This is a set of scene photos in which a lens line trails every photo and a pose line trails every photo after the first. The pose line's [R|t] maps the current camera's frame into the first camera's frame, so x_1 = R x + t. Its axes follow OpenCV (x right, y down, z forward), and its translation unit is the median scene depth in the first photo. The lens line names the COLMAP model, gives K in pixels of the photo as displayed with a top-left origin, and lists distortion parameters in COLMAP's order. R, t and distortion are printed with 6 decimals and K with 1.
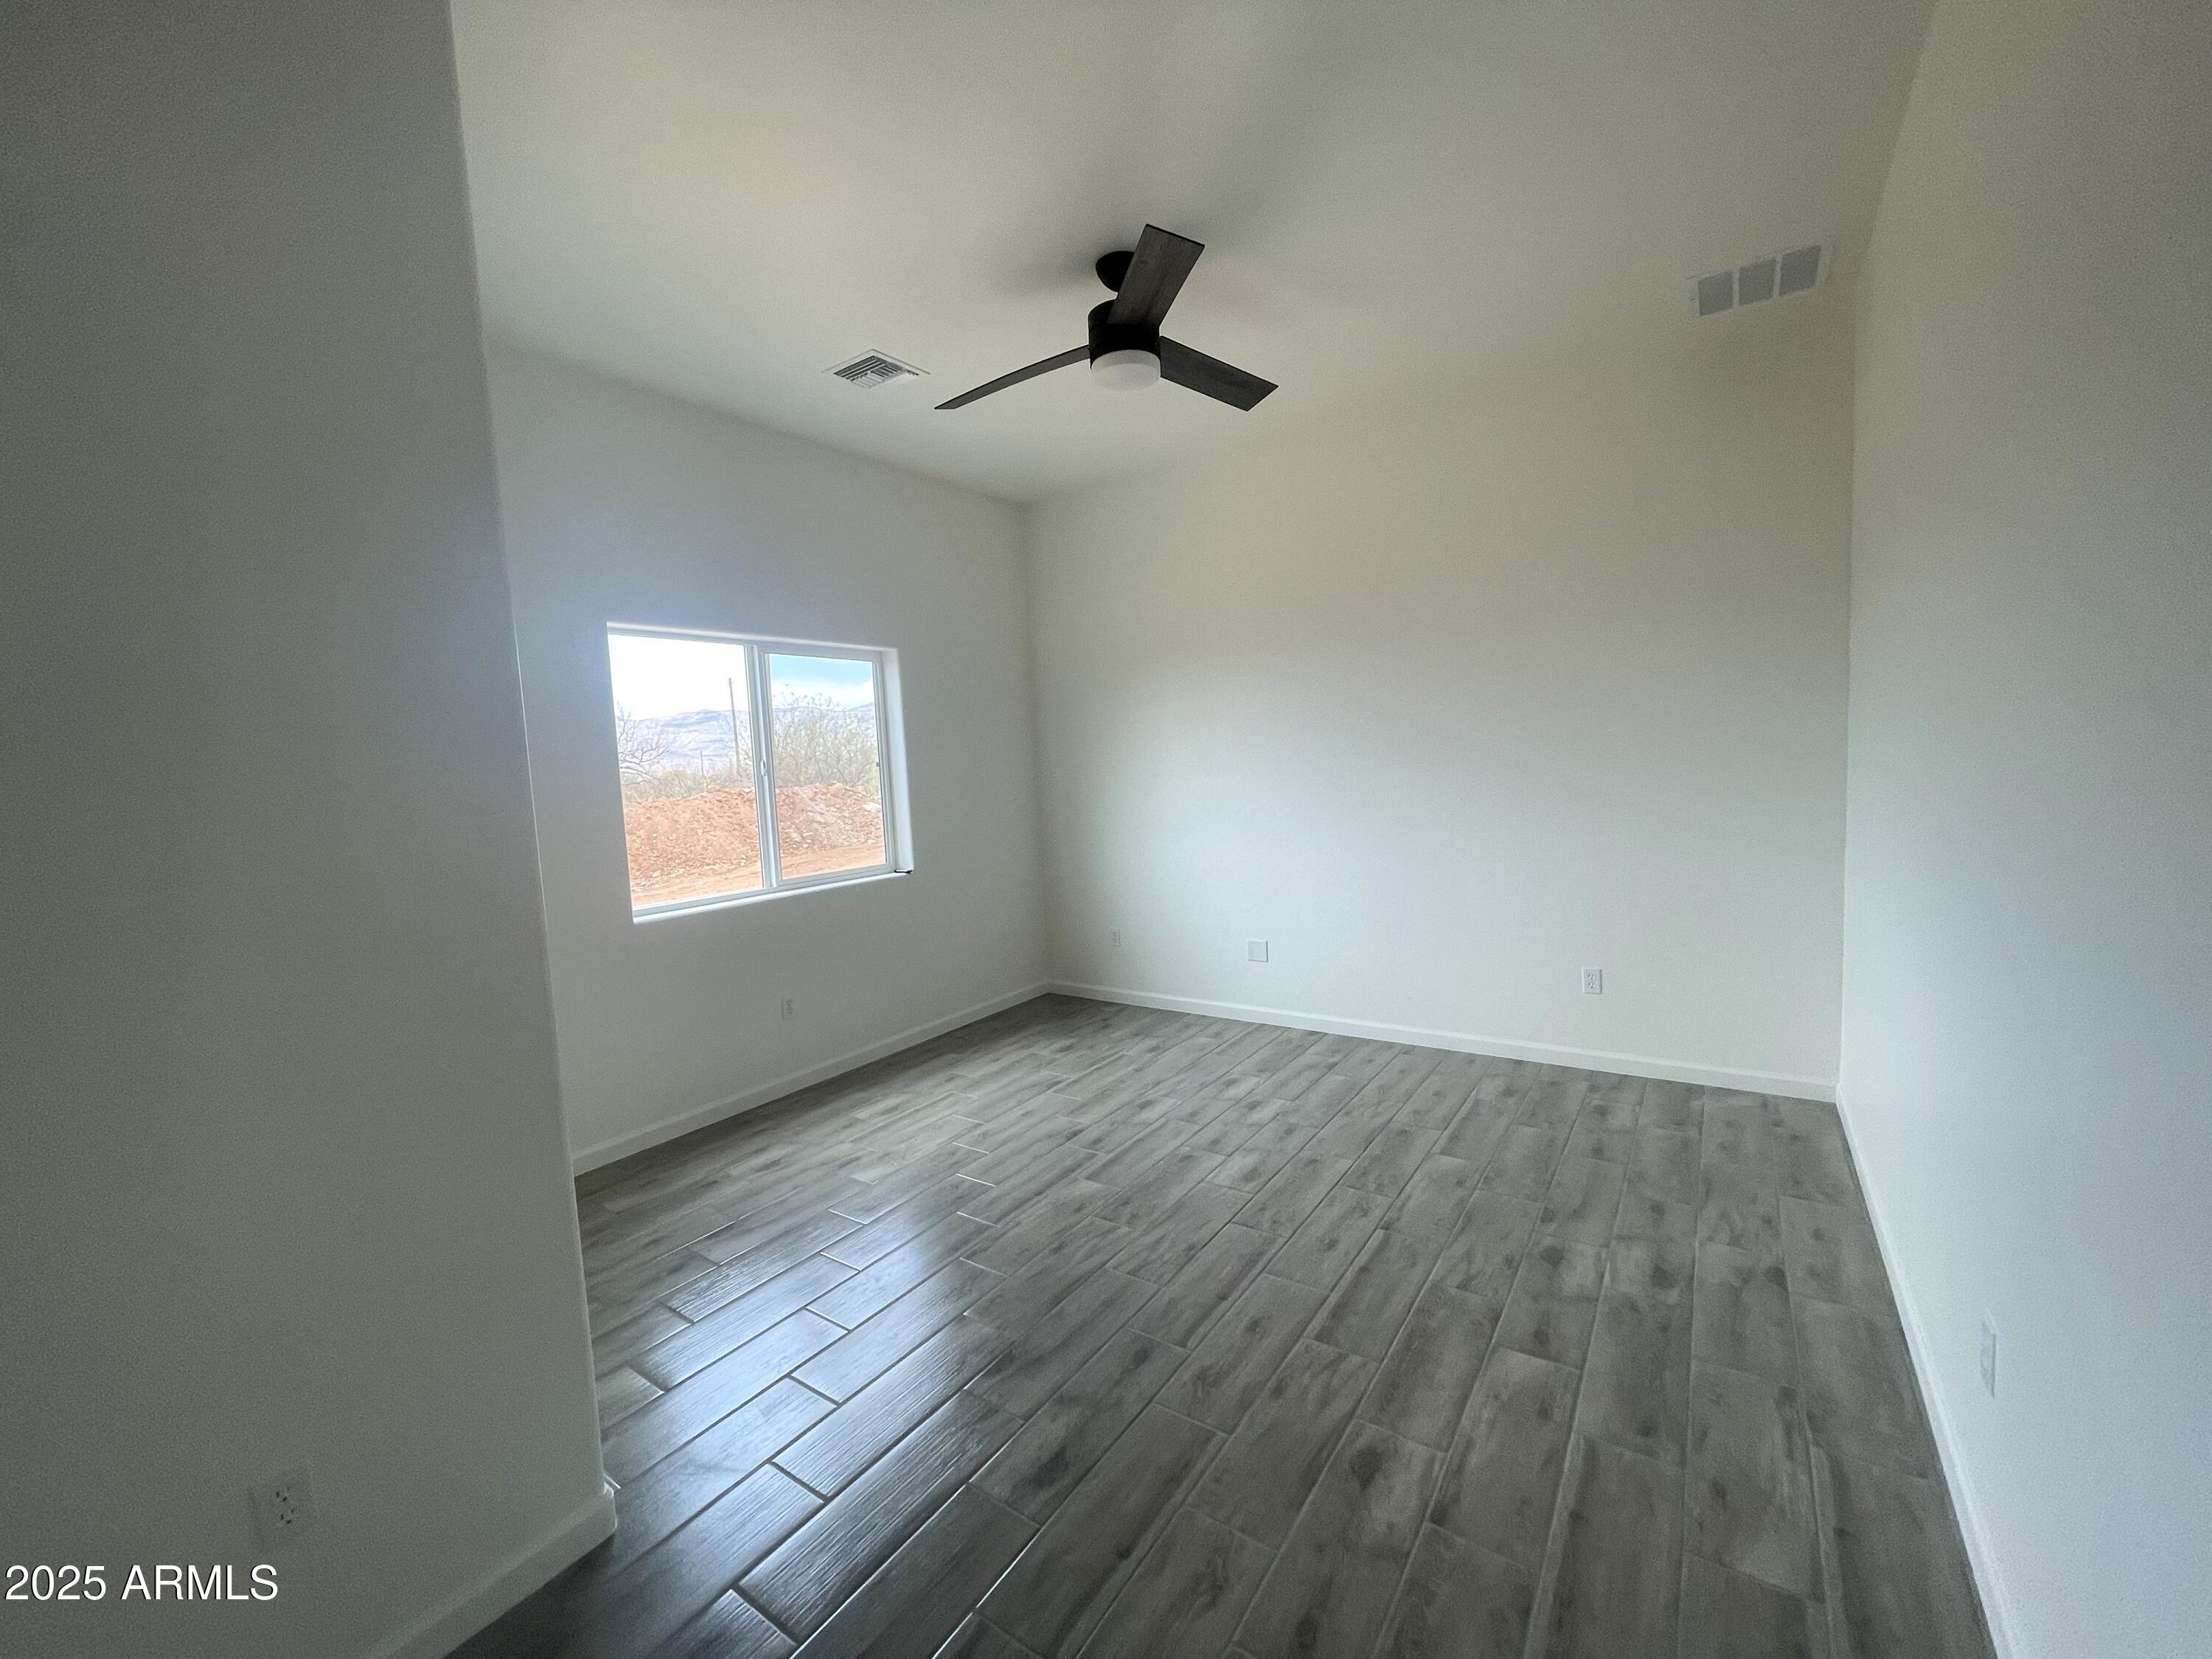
lens RADIAL K [[893.9, 0, 1106.0], [0, 893.9, 829.5], [0, 0, 1]] dist [-0.003555, 0.000011]
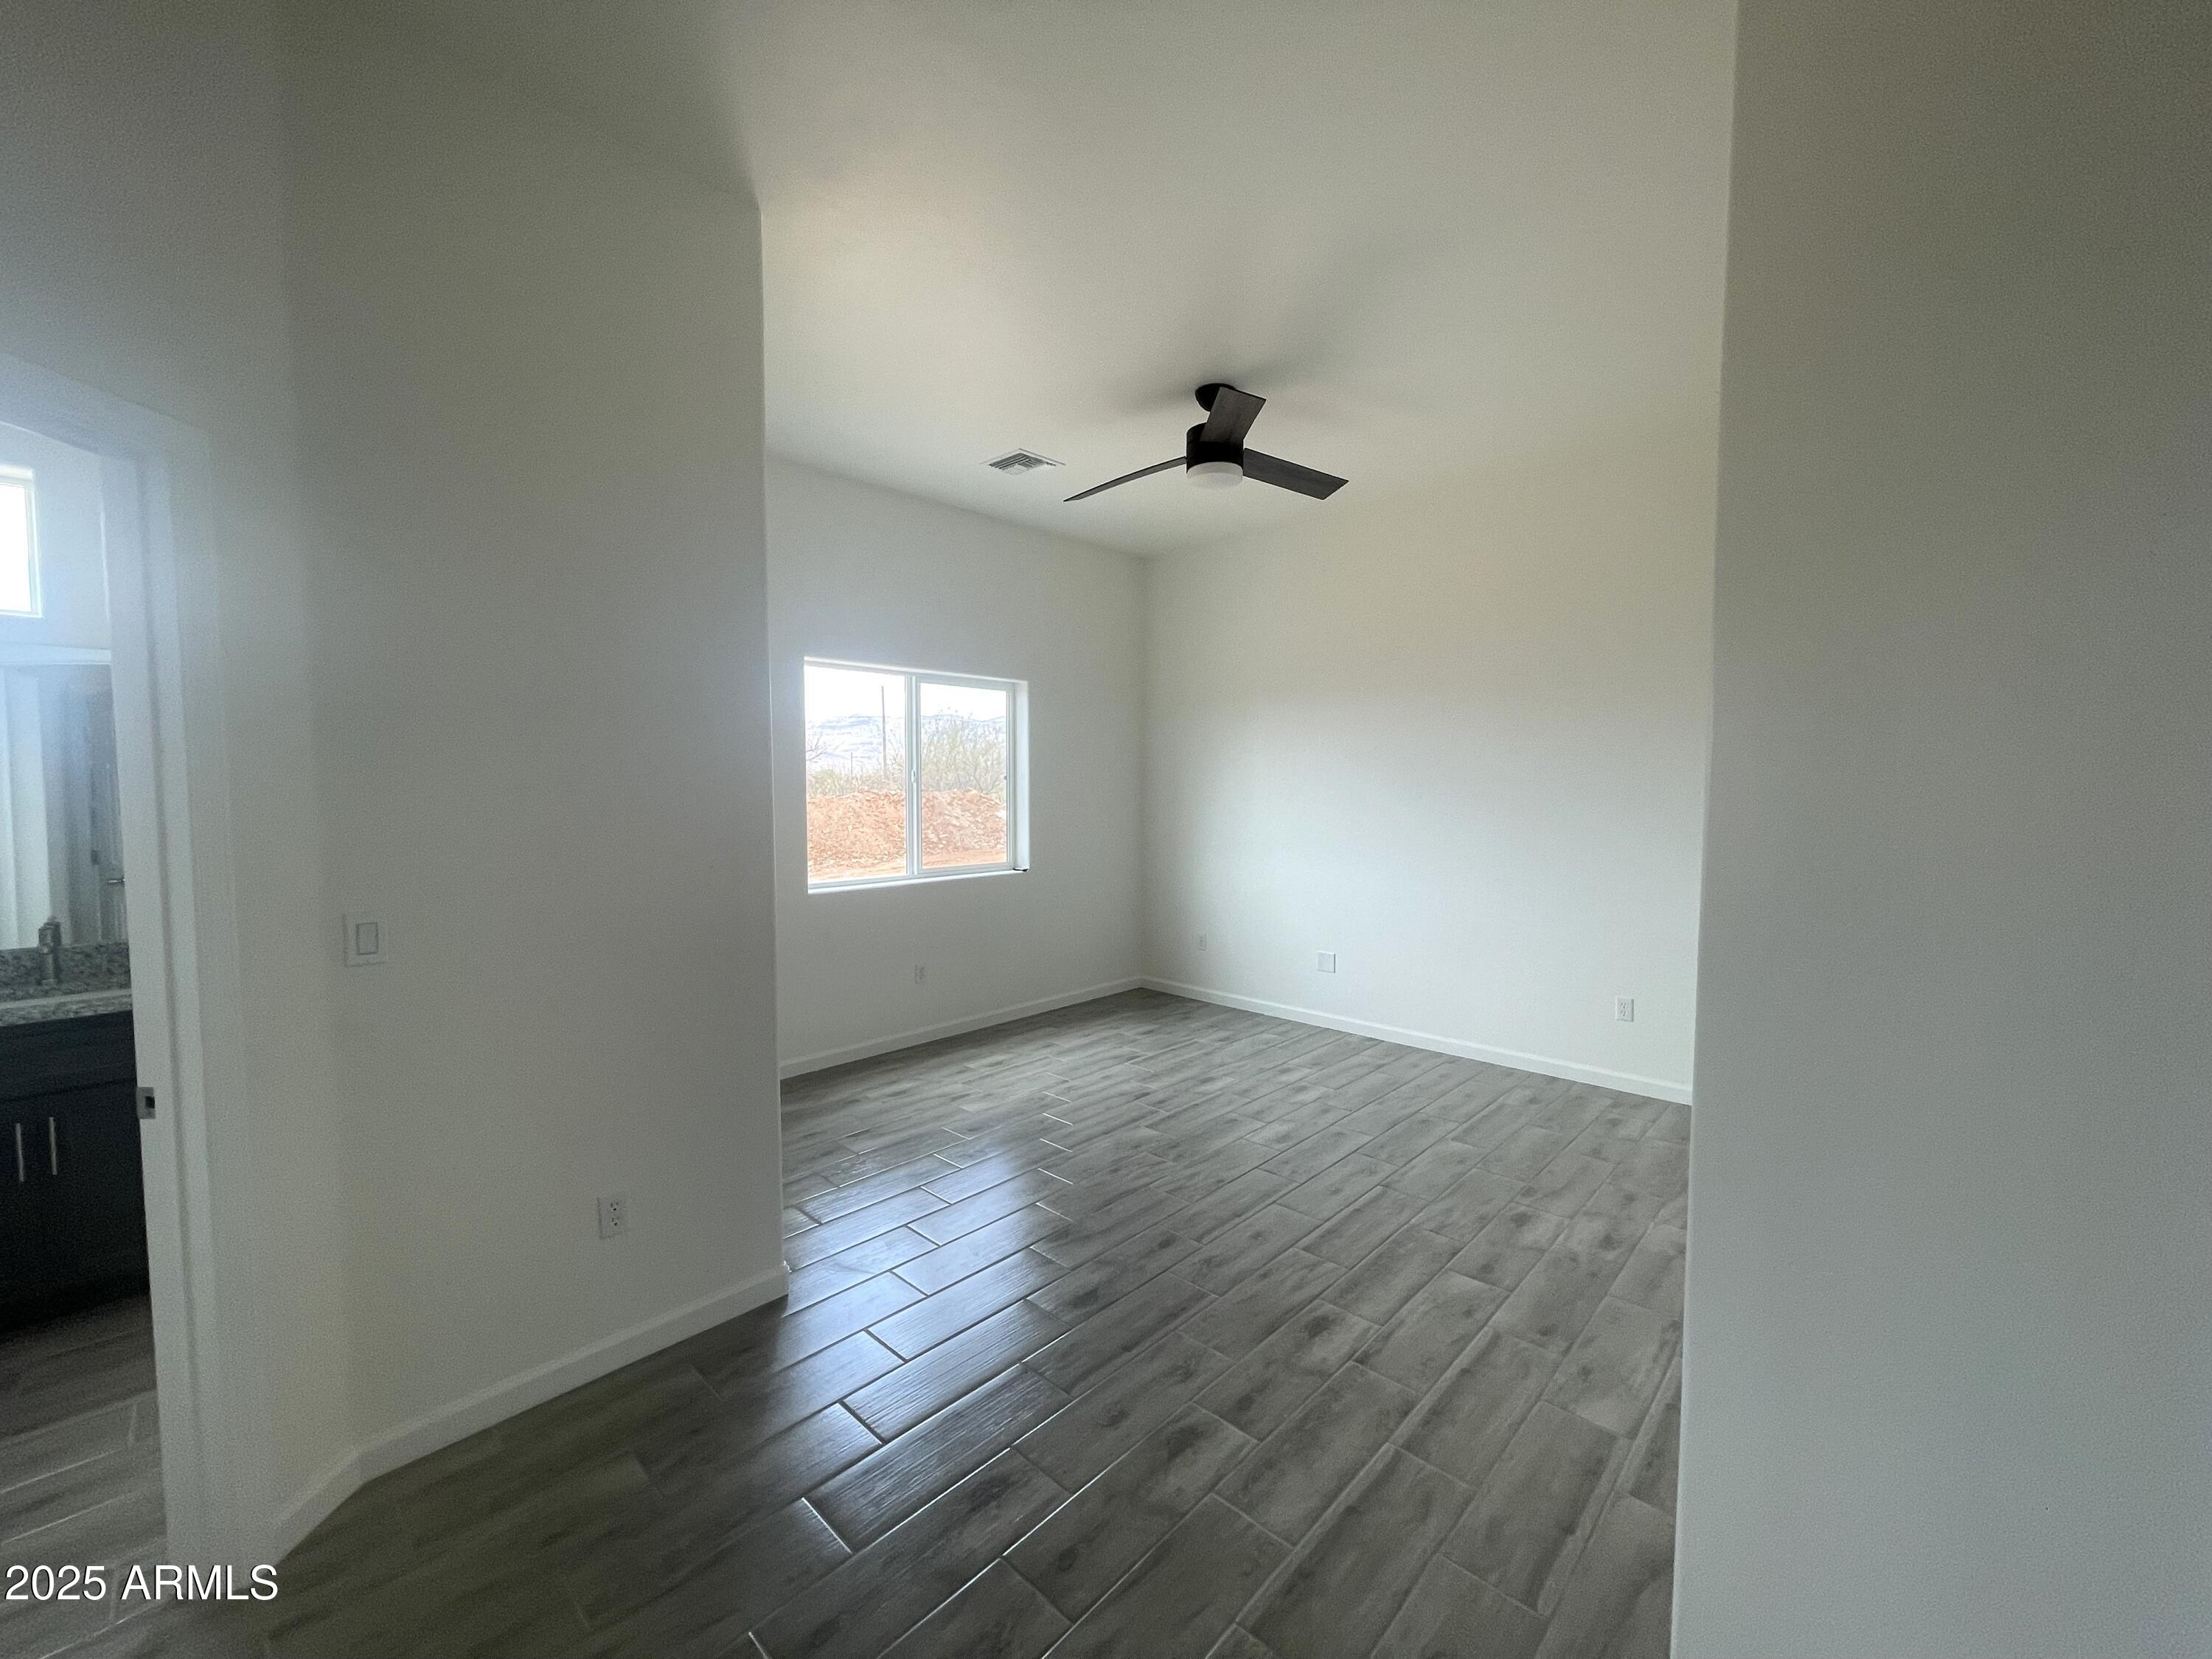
lens RADIAL K [[893.9, 0, 1106.0], [0, 893.9, 829.5], [0, 0, 1]] dist [-0.003555, 0.000011]
pose [[0.987981, 0.059787, -0.142545, 0.064470], [-0.062537, 0.997932, -0.014888, 0.006237], [0.141360, 0.023623, 0.989676, -0.198494]]
